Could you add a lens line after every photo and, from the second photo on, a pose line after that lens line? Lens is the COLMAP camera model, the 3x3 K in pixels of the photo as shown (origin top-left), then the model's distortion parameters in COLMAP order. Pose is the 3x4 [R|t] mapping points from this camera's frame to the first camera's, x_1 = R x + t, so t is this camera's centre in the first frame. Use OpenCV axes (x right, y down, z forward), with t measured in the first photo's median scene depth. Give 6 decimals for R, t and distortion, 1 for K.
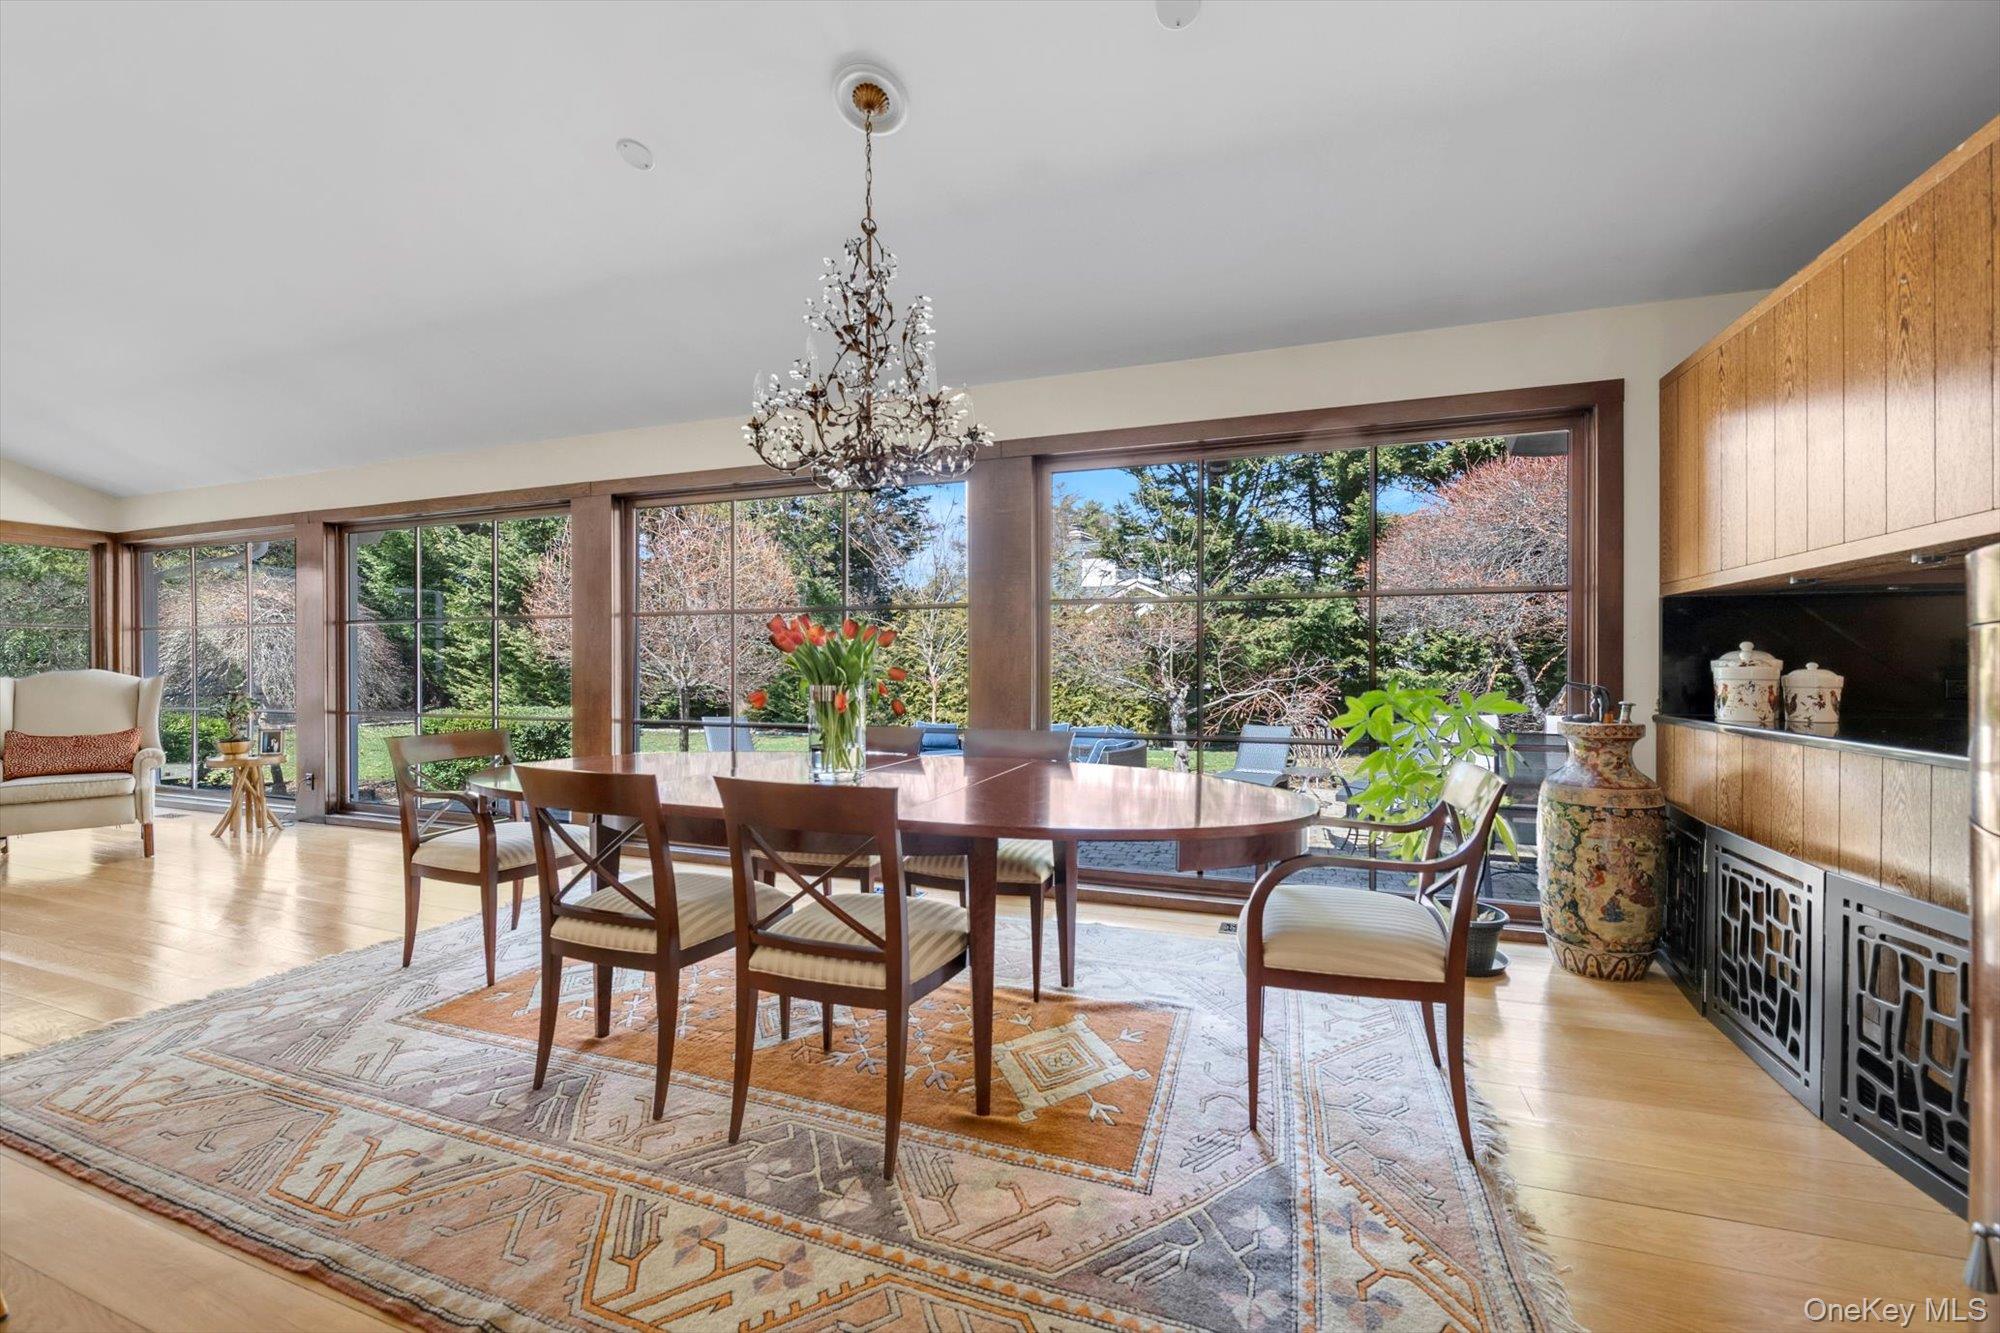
lens RADIAL K [[815.1, 0, 998.0], [0, 815.1, 669.7], [0, 0, 1]] dist [-0.004672, -0.000498]
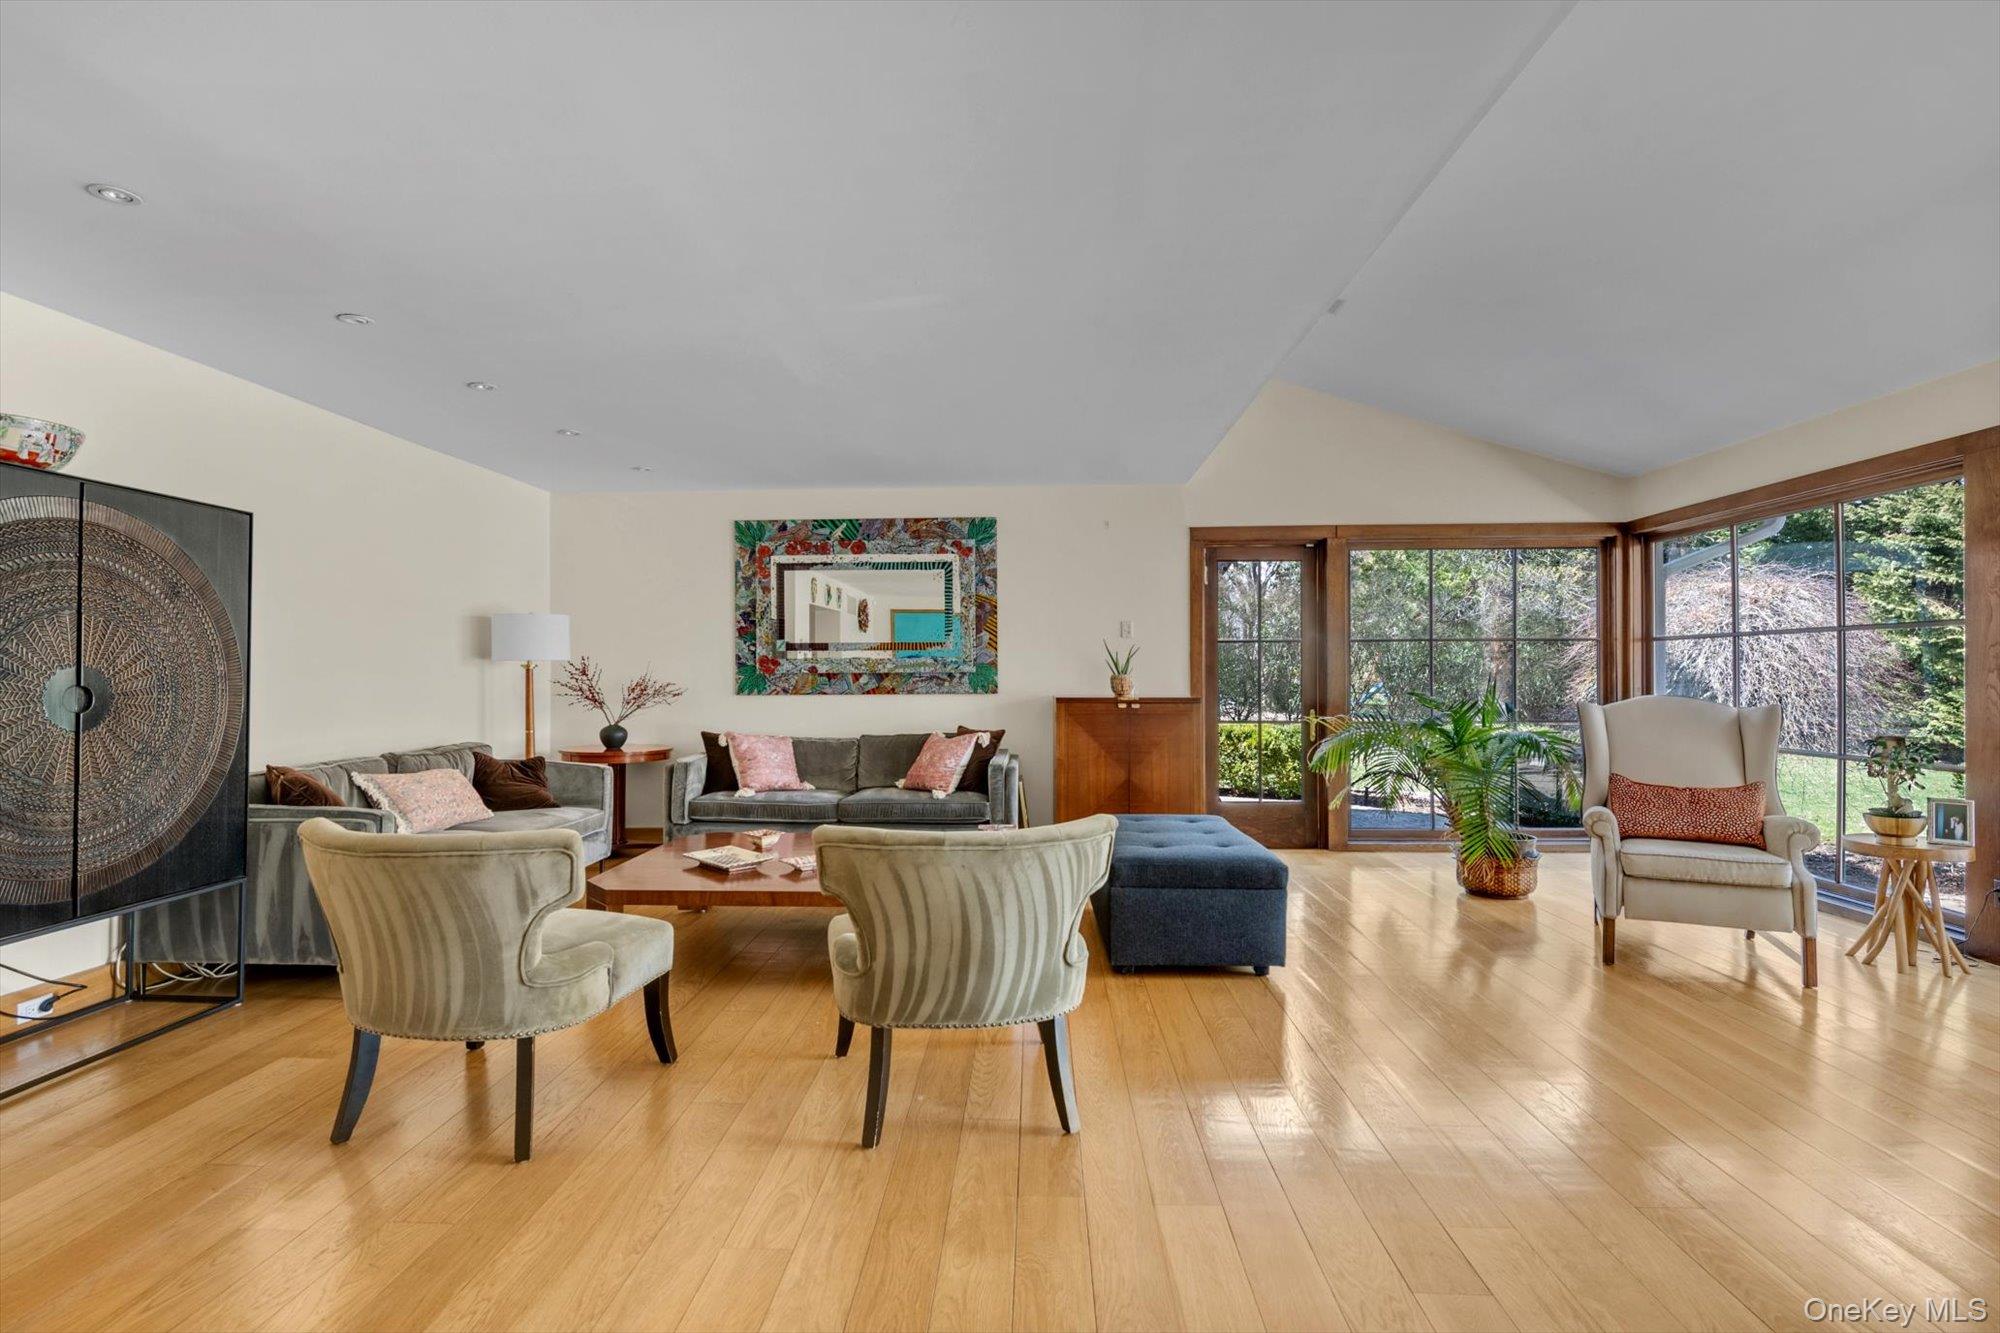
lens RADIAL K [[815.1, 0, 998.2], [0, 815.1, 662.7], [0, 0, 1]] dist [-0.004672, -0.000498]
pose [[0.322953, -0.005578, -0.946398, -0.522230], [-0.003530, 0.999969, -0.007098, -0.019385], [0.946408, 0.005633, 0.322923, 0.137548]]
